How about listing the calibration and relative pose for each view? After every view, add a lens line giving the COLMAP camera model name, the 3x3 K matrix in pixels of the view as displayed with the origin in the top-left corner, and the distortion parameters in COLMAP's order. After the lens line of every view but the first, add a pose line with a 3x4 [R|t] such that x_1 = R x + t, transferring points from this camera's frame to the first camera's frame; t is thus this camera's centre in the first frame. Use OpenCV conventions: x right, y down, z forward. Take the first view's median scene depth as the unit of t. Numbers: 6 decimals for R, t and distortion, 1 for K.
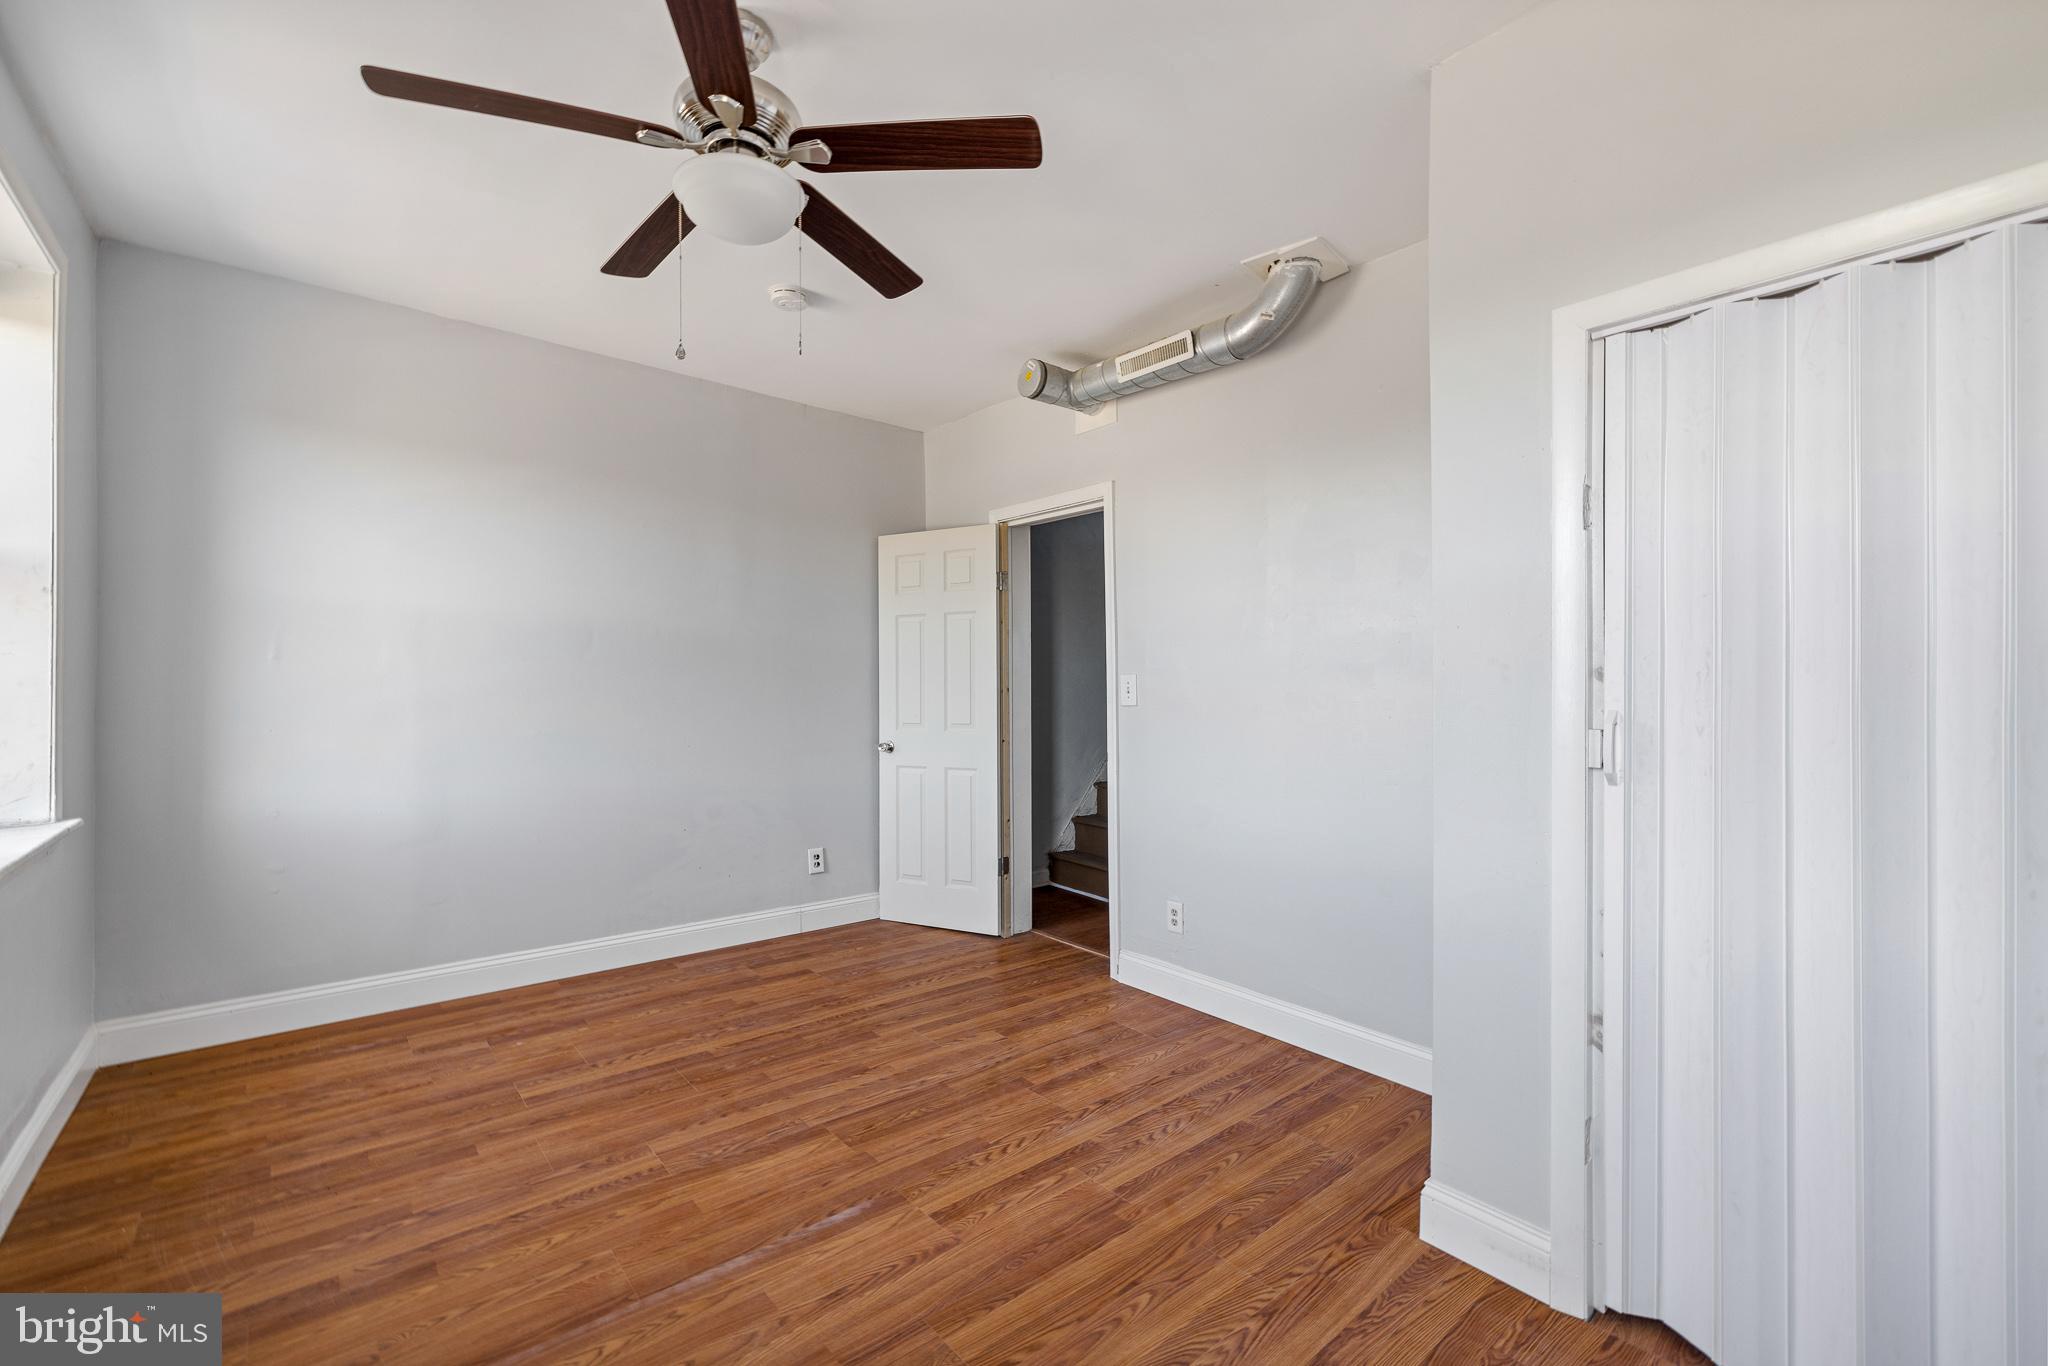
lens RADIAL K [[864.7, 0, 1012.8], [0, 864.7, 695.9], [0, 0, 1]] dist [-0.000894, 0.000504]
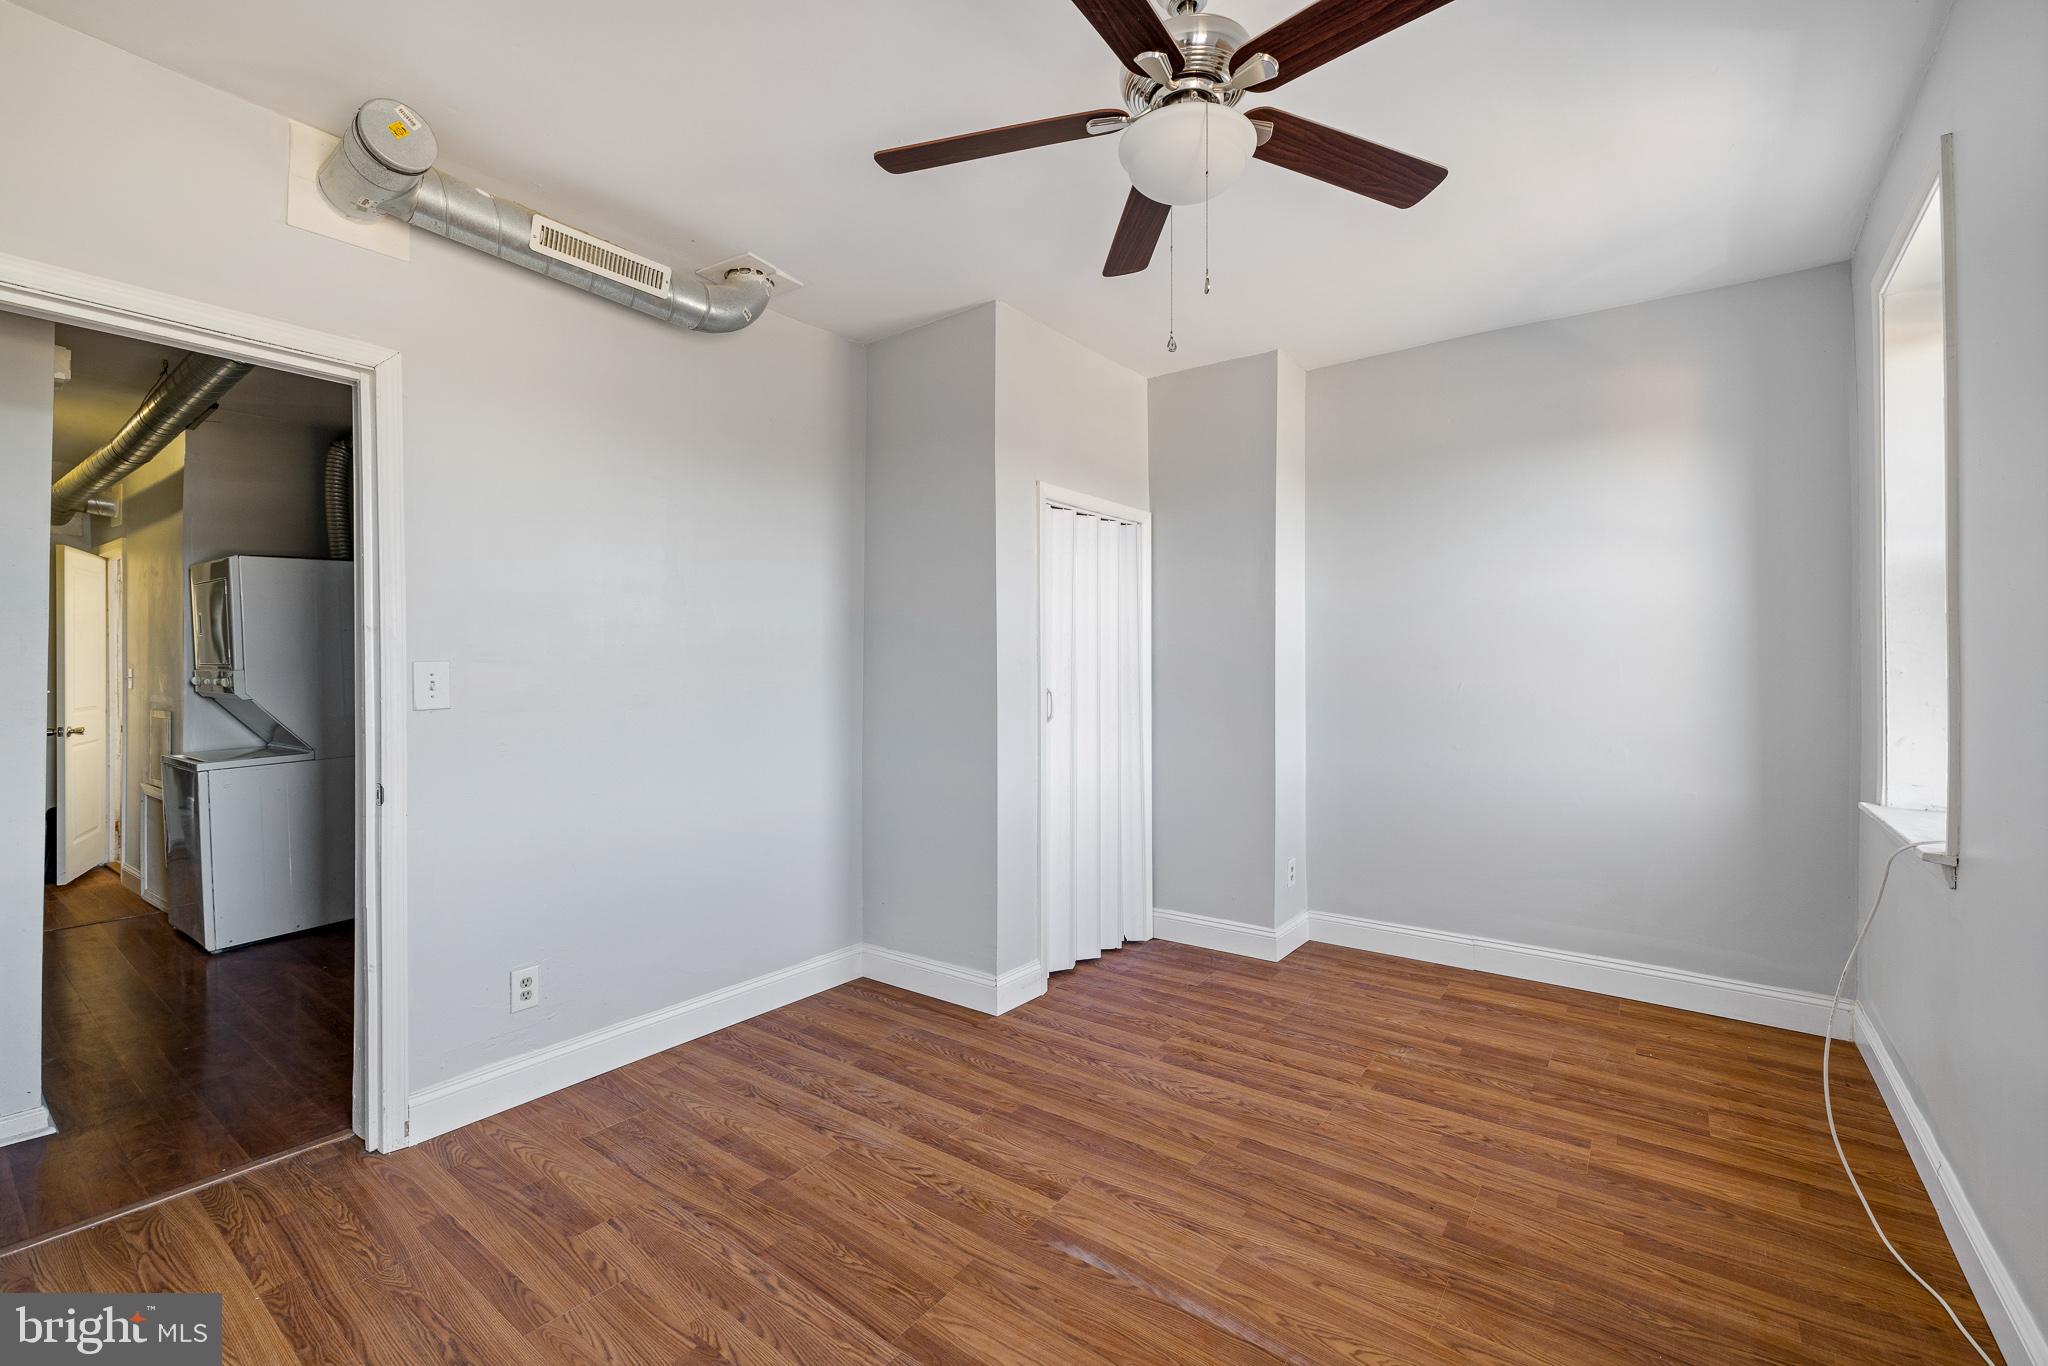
lens RADIAL K [[864.7, 0, 1030.8], [0, 864.7, 677.4], [0, 0, 1]] dist [-0.000894, 0.000504]
pose [[-0.234111, -0.010366, 0.972155, -0.974497], [0.014053, 0.999803, 0.014045, -0.024974], [-0.972108, 0.016950, -0.233920, 1.146443]]
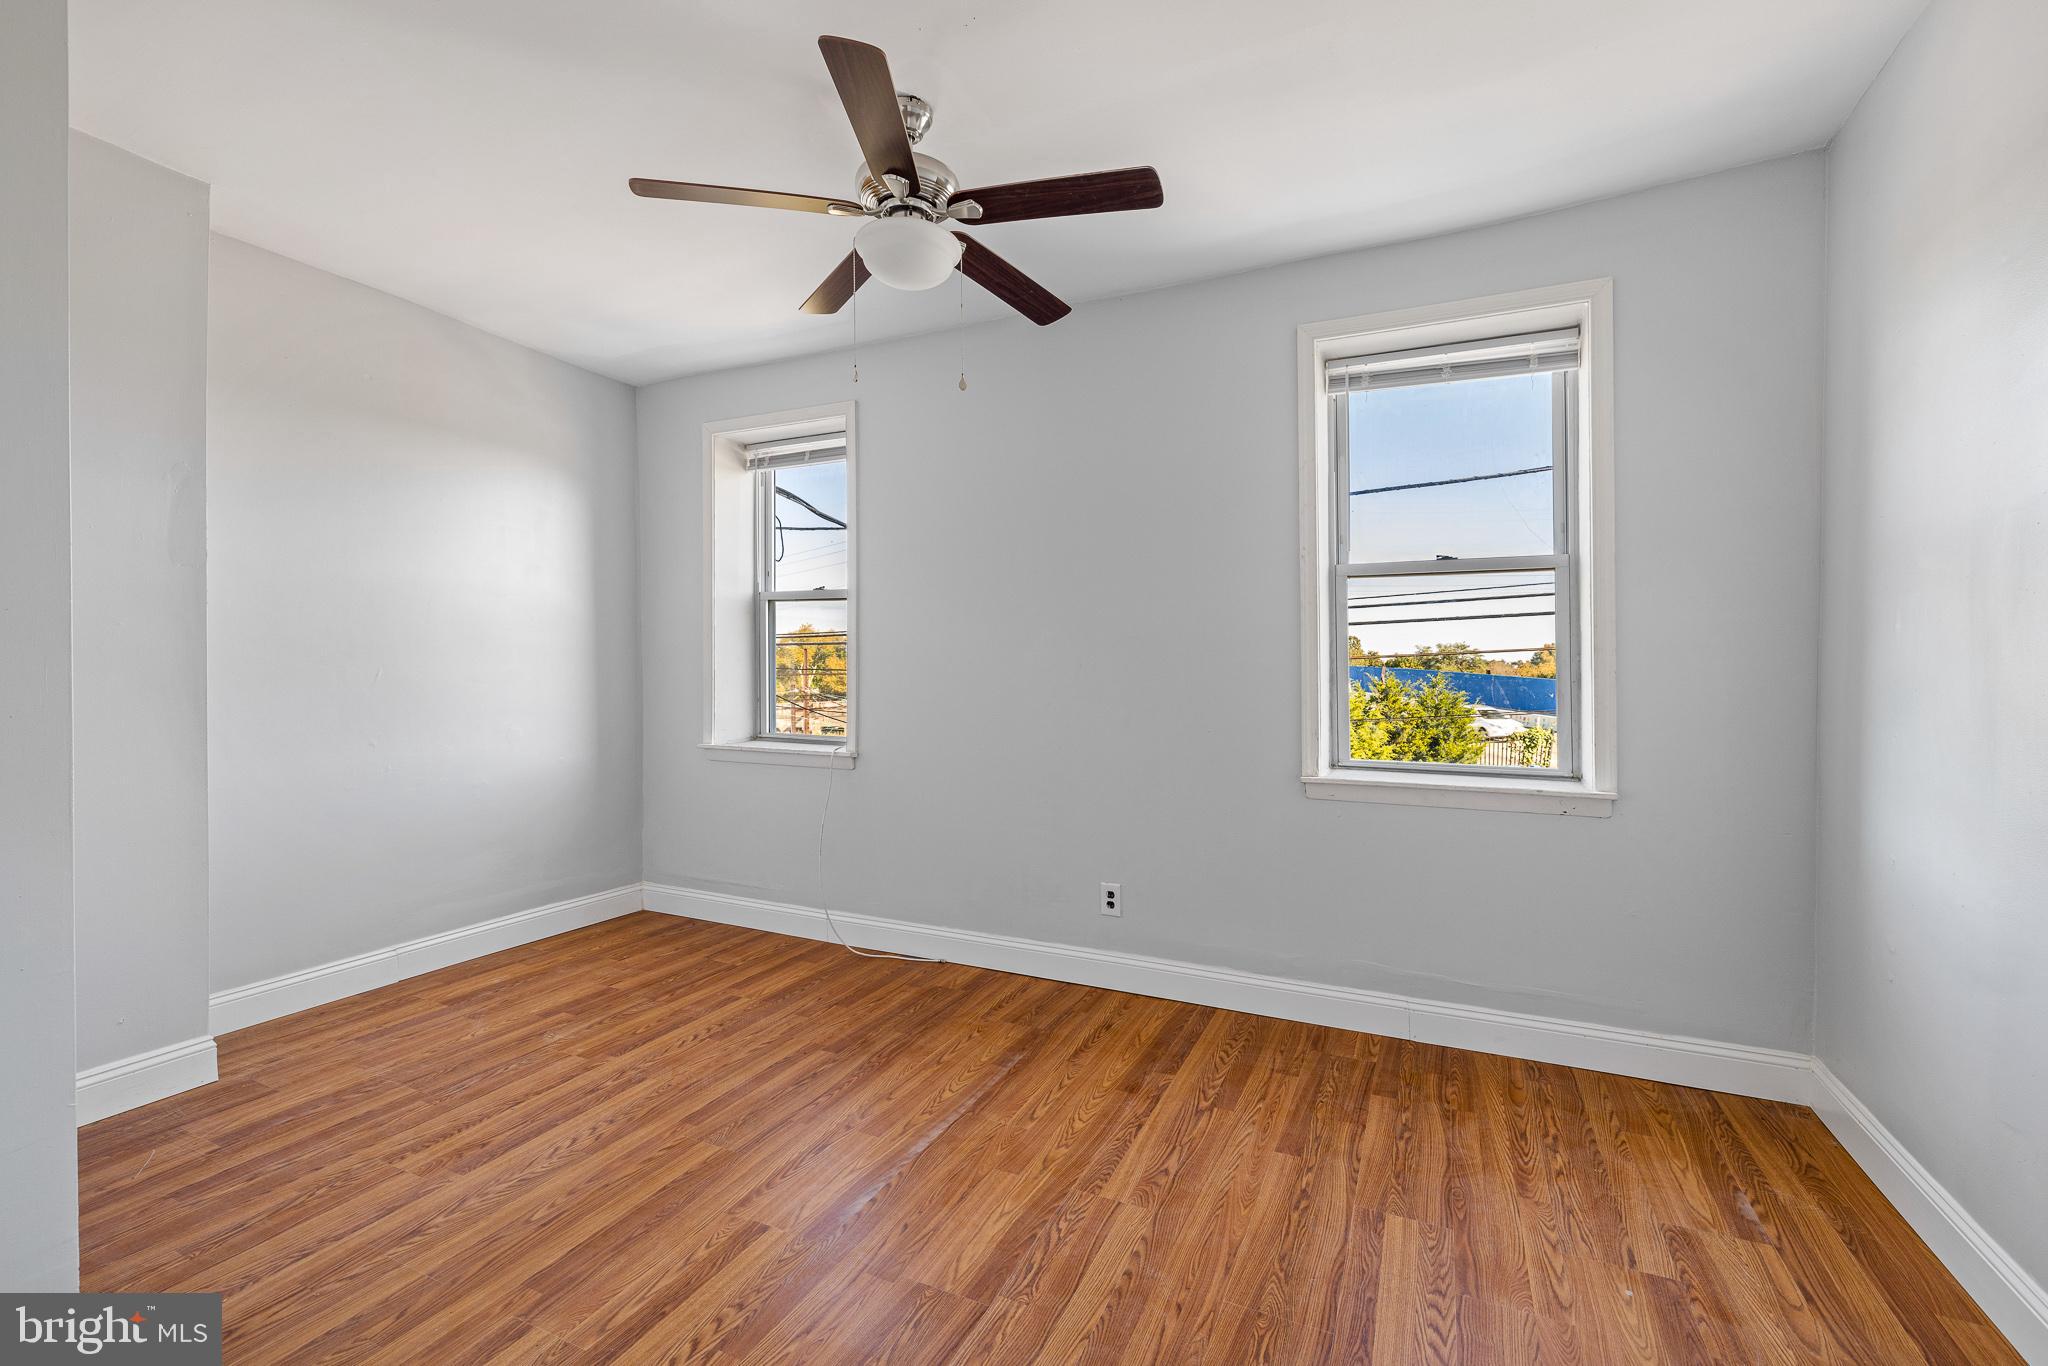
lens RADIAL K [[864.7, 0, 1031.4], [0, 864.7, 665.7], [0, 0, 1]] dist [-0.000894, 0.000504]
pose [[-0.904466, -0.010923, -0.426407, 0.048590], [-0.014509, 0.999881, 0.005161, -0.014569], [0.426300, 0.010855, -0.904517, 1.788089]]
